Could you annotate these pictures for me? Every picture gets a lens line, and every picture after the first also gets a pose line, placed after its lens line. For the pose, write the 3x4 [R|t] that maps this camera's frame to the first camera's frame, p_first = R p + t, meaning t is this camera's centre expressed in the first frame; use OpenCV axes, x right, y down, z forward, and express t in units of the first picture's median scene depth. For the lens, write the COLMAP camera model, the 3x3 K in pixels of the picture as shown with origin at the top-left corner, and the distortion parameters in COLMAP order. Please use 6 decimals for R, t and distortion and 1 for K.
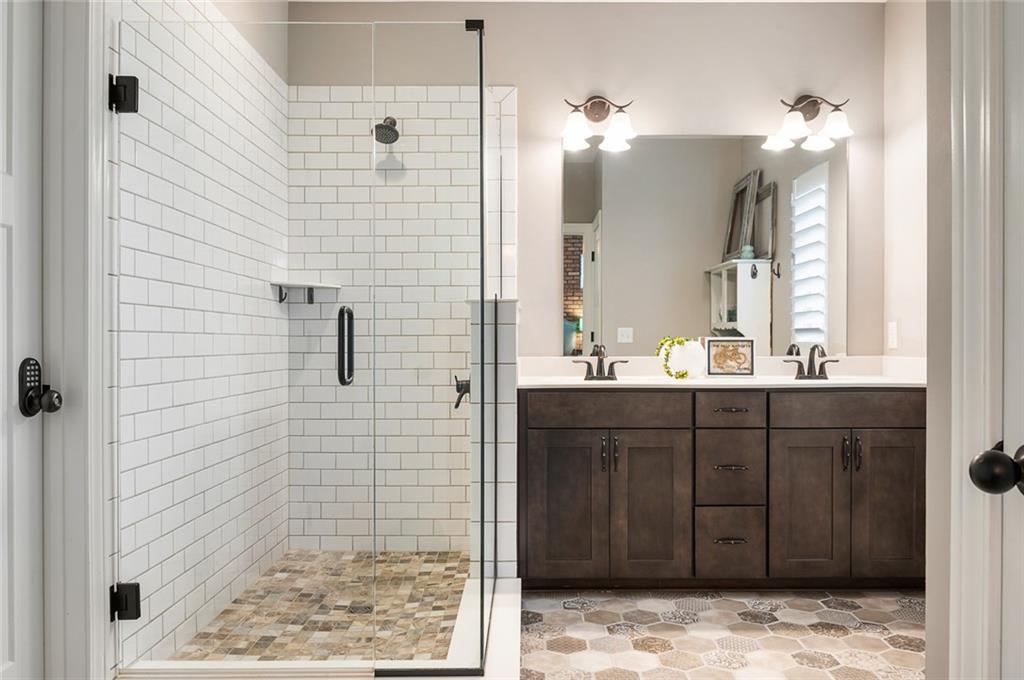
lens RADIAL K [[790.5, 0, 518.0], [0, 790.5, 342.4], [0, 0, 1]] dist [-0.007816, -0.011231]
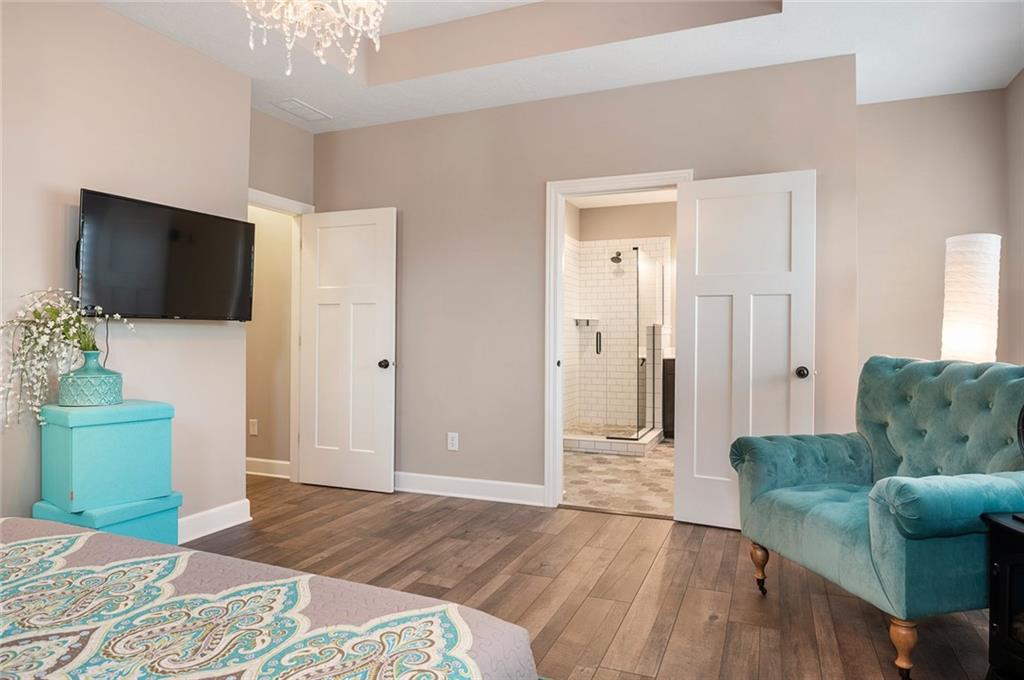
lens RADIAL K [[641.2, 0, 514.0], [0, 641.2, 337.9], [0, 0, 1]] dist [-0.003516, -0.000050]
pose [[0.933493, 0.000807, -0.358594, 0.266597], [-0.000157, 0.999998, 0.001840, -0.013539], [0.358595, -0.001661, 0.933492, -1.053478]]
